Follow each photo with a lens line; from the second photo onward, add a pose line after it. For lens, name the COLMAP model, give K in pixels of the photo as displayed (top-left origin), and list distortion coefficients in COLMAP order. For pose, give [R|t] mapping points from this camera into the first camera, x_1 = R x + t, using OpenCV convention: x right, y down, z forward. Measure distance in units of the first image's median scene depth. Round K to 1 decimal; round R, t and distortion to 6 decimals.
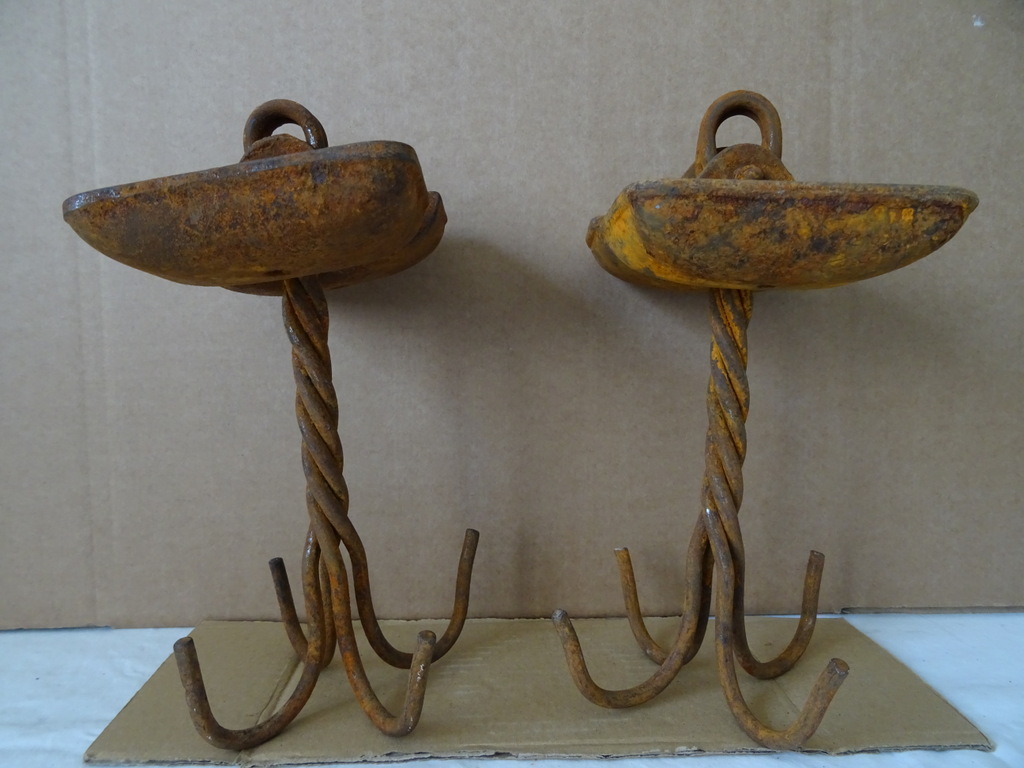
lens RADIAL K [[739.6, 0, 518.7], [0, 739.6, 382.4], [0, 0, 1]] dist [-0.005538, 0.005694]
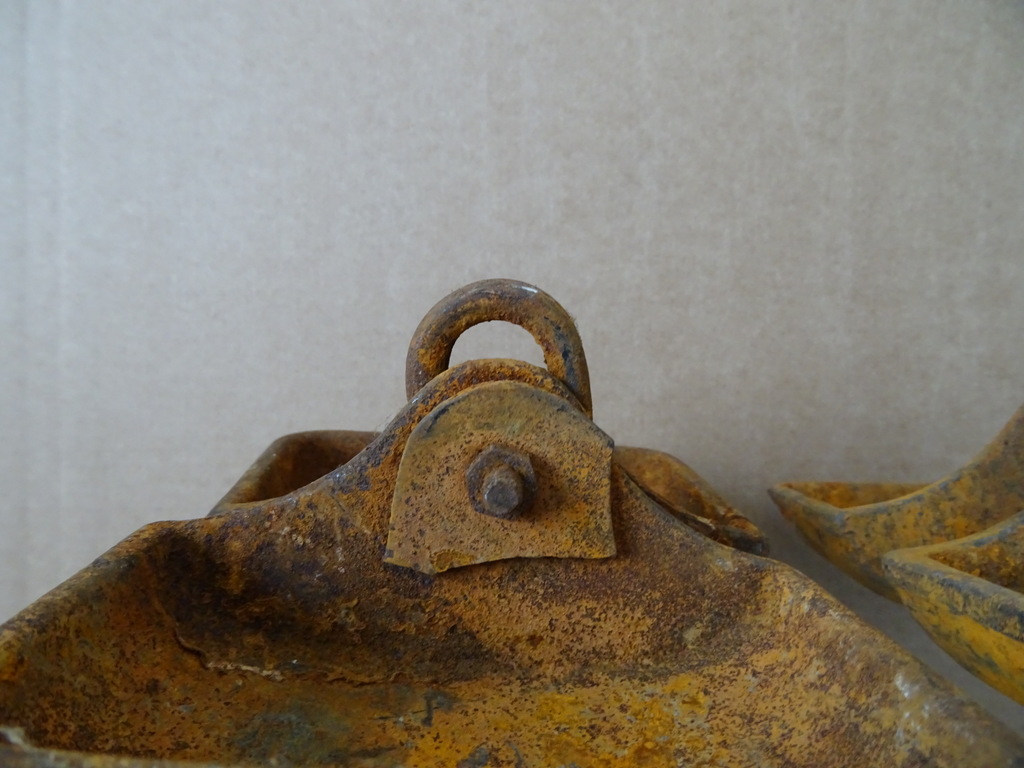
lens RADIAL K [[739.6, 0, 512.9], [0, 739.6, 386.1], [0, 0, 1]] dist [-0.005538, 0.005694]
pose [[0.998635, 0.014890, -0.050068, -0.153886], [-0.018105, 0.997761, -0.064387, -0.217263], [0.048998, 0.065205, 0.996668, 0.388389]]
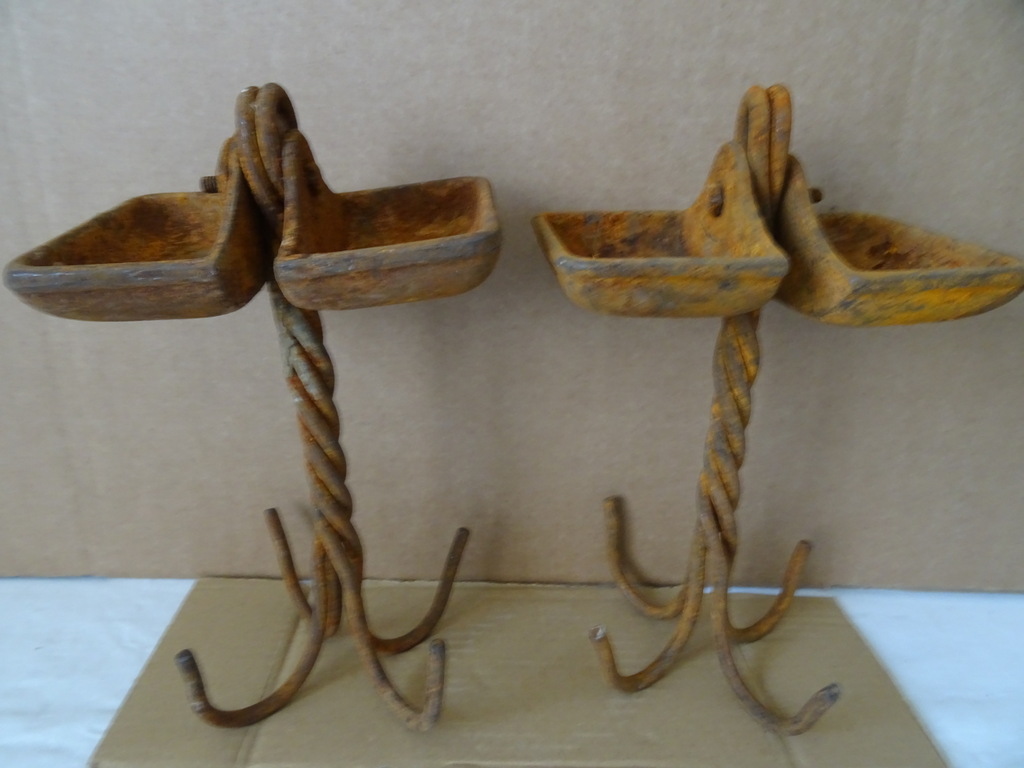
lens RADIAL K [[739.6, 0, 516.1], [0, 739.6, 382.1], [0, 0, 1]] dist [-0.005538, 0.005694]
pose [[0.999135, 0.041568, -0.001345, -0.003204], [-0.039587, 0.960425, 0.275710, -0.229557], [0.012753, -0.275418, 0.961240, 0.109776]]
